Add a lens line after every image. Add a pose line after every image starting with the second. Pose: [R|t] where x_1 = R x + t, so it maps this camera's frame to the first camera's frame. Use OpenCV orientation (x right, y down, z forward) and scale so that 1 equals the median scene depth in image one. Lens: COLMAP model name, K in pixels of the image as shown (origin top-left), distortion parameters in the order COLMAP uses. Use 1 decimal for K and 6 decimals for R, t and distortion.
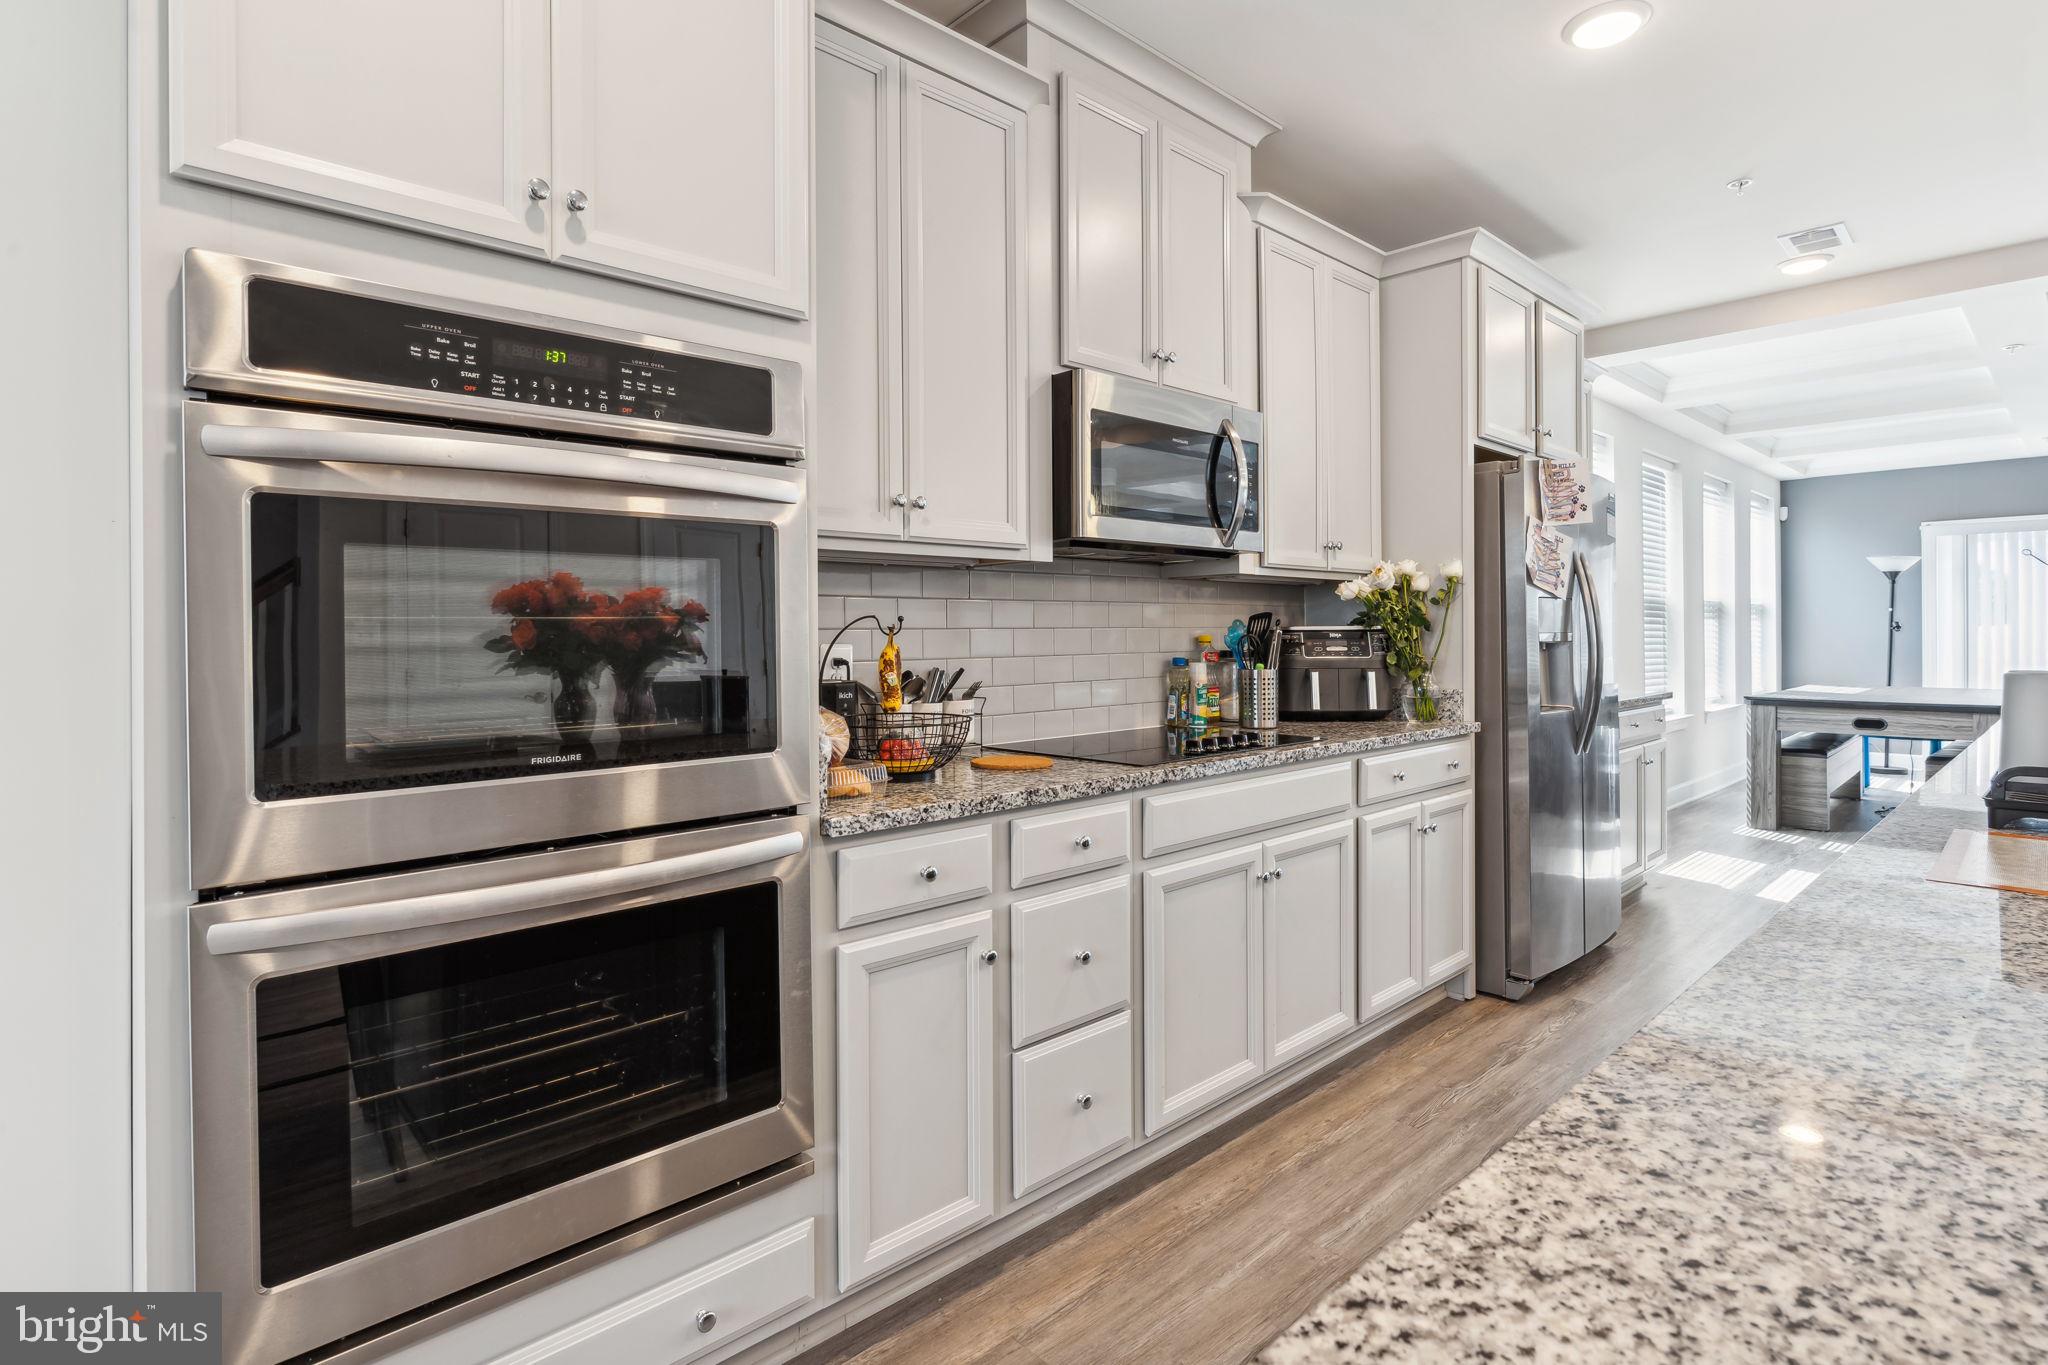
lens RADIAL K [[1020.1, 0, 1024.8], [0, 1020.1, 640.4], [0, 0, 1]] dist [-0.005109, 0.001335]
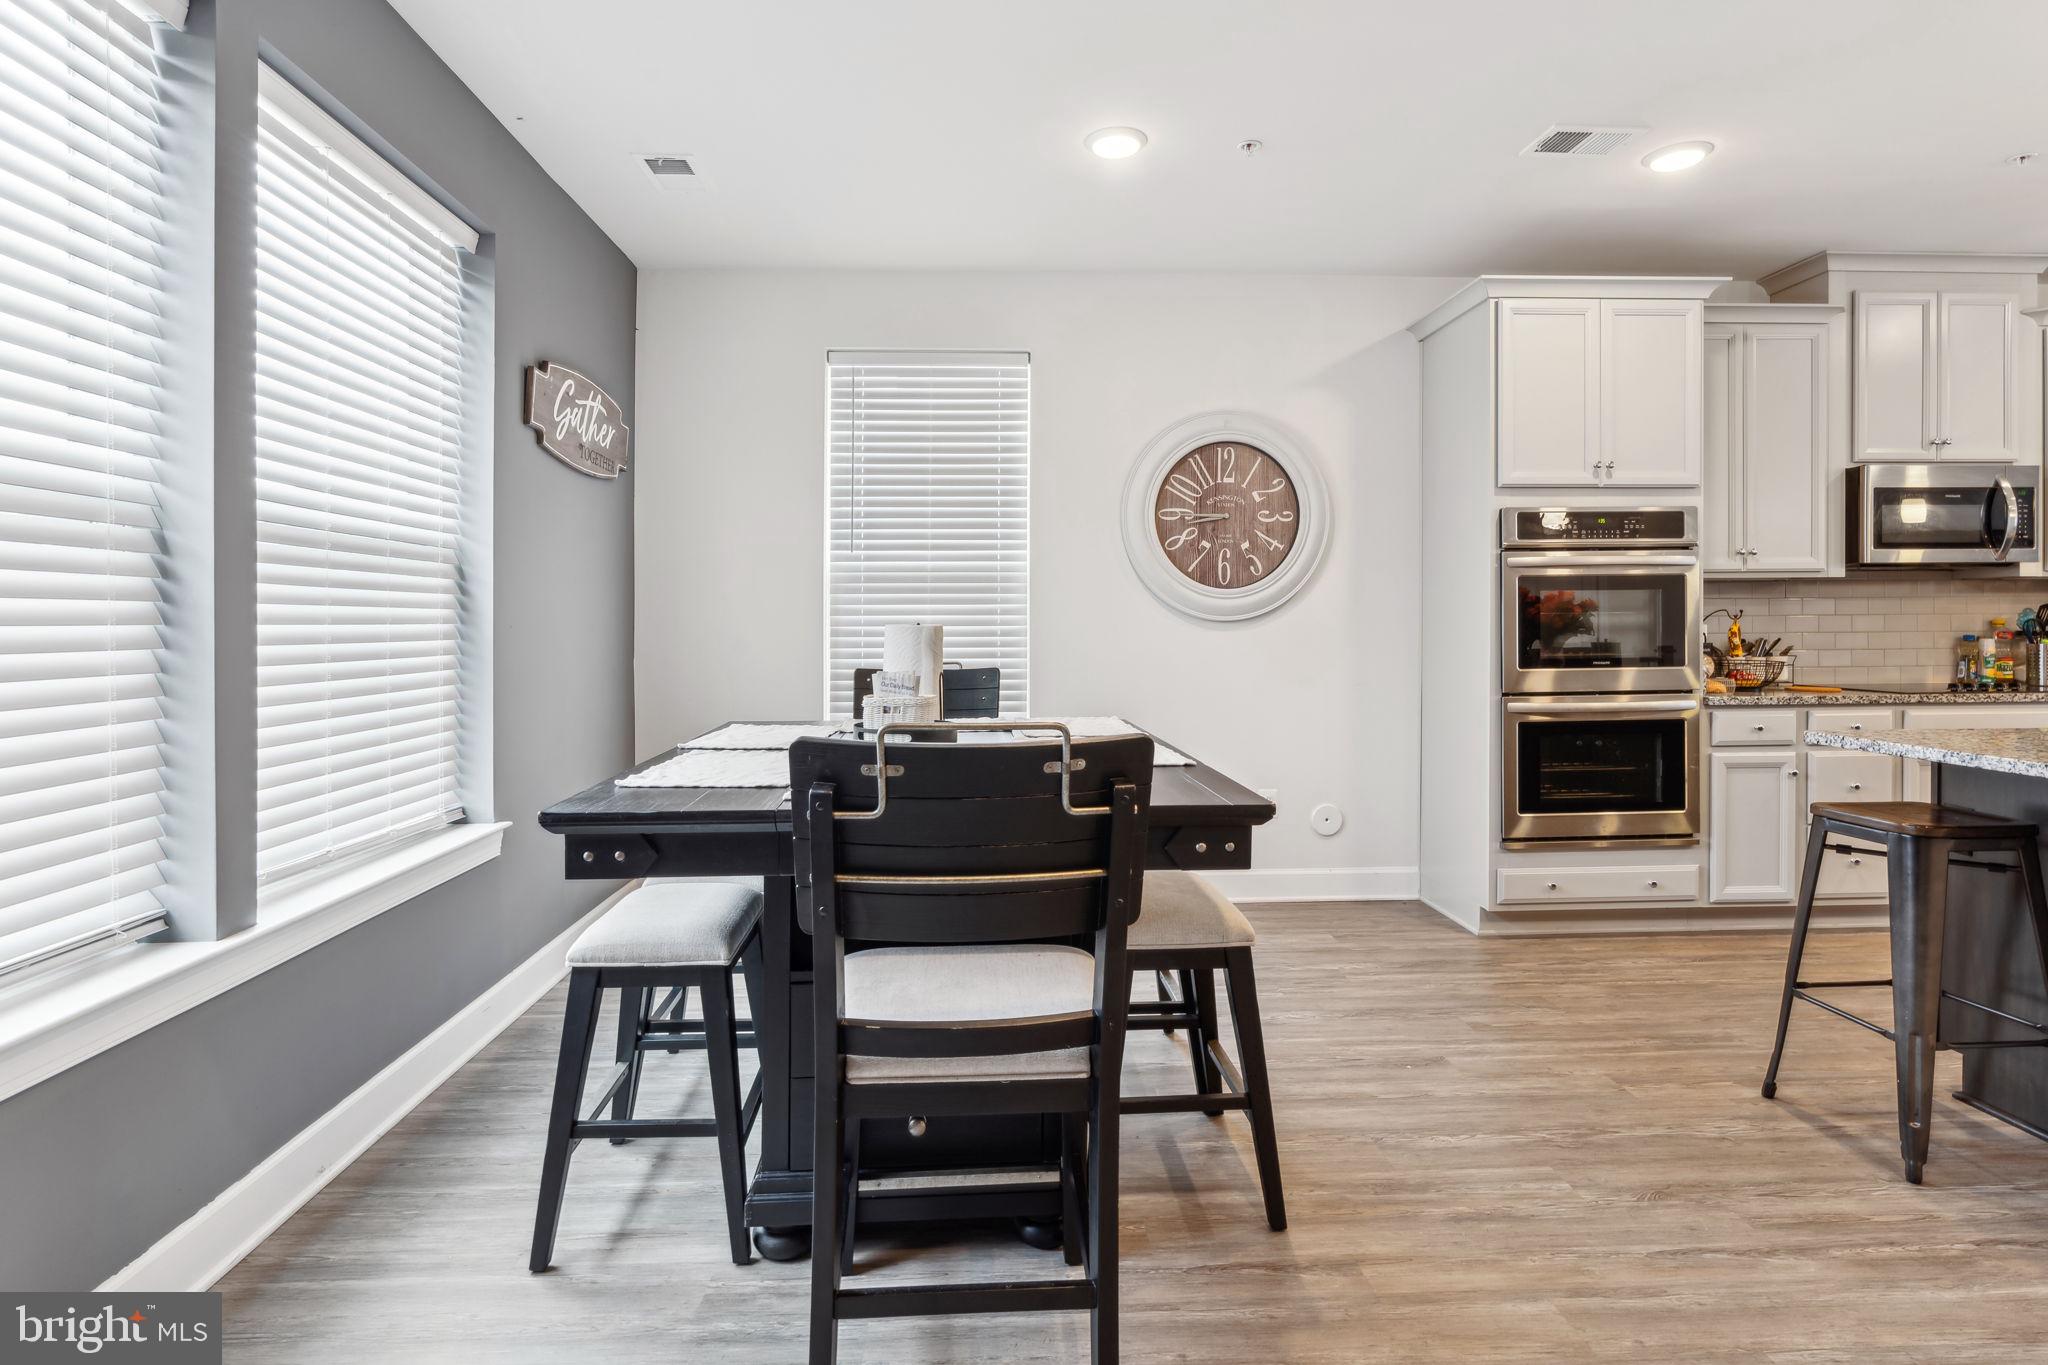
lens RADIAL K [[1020.1, 0, 1024.8], [0, 1020.1, 640.4], [0, 0, 1]] dist [-0.005109, 0.001335]
pose [[0.763554, 0.010232, -0.645663, 0.093366], [-0.001687, 0.999903, 0.013851, 0.010498], [0.645742, -0.009487, 0.763496, -1.419655]]
